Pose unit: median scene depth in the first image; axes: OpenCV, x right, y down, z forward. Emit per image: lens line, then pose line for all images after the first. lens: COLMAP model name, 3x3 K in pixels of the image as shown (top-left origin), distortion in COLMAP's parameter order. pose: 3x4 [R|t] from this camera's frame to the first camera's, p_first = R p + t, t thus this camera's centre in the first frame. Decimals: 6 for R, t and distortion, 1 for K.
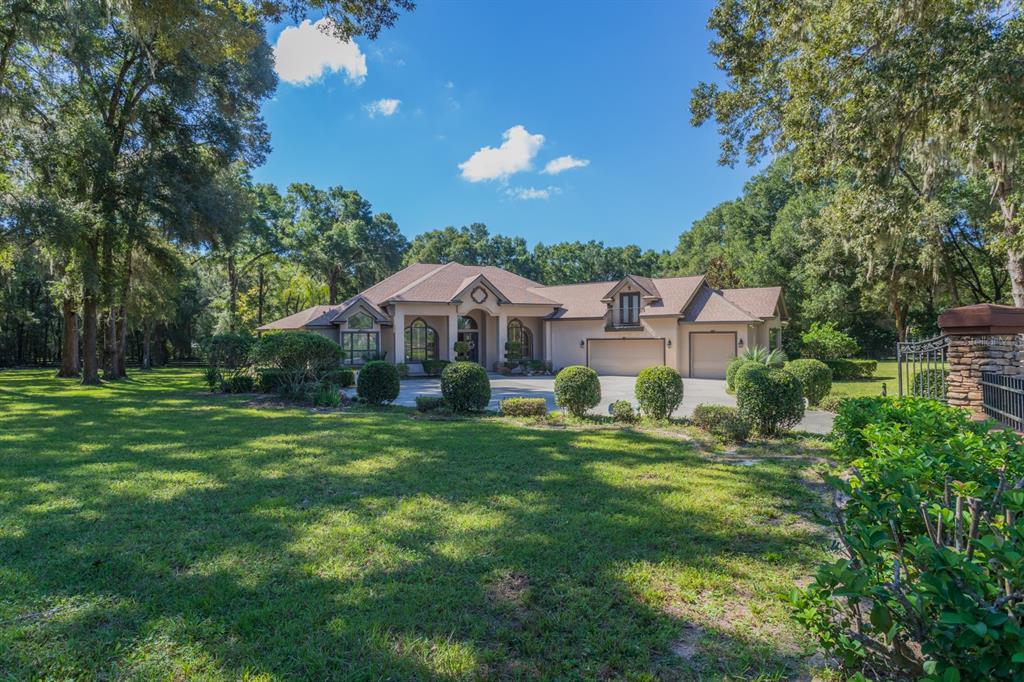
lens RADIAL K [[586.9, 0, 512.1], [0, 586.9, 338.5], [0, 0, 1]] dist [-0.002090, -0.001162]
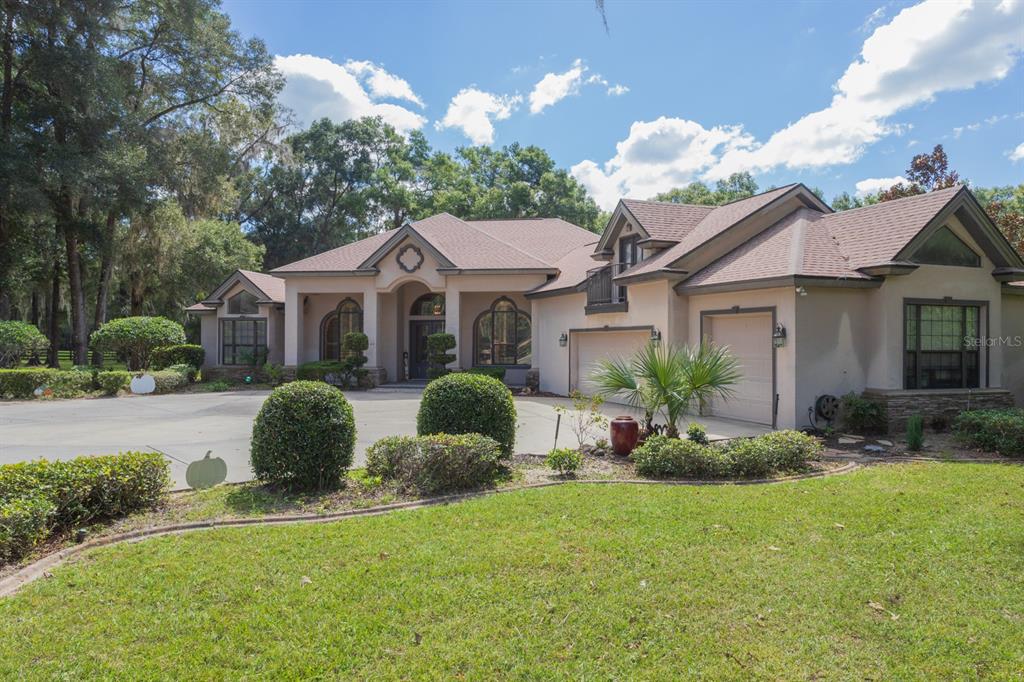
lens RADIAL K [[696.9, 0, 506.7], [0, 696.9, 346.7], [0, 0, 1]] dist [-0.003742, -0.000967]
pose [[0.842909, 0.013231, -0.537894, 0.444943], [-0.010858, 0.999912, 0.007580, 0.012448], [0.537947, -0.000549, 0.842978, 0.465419]]
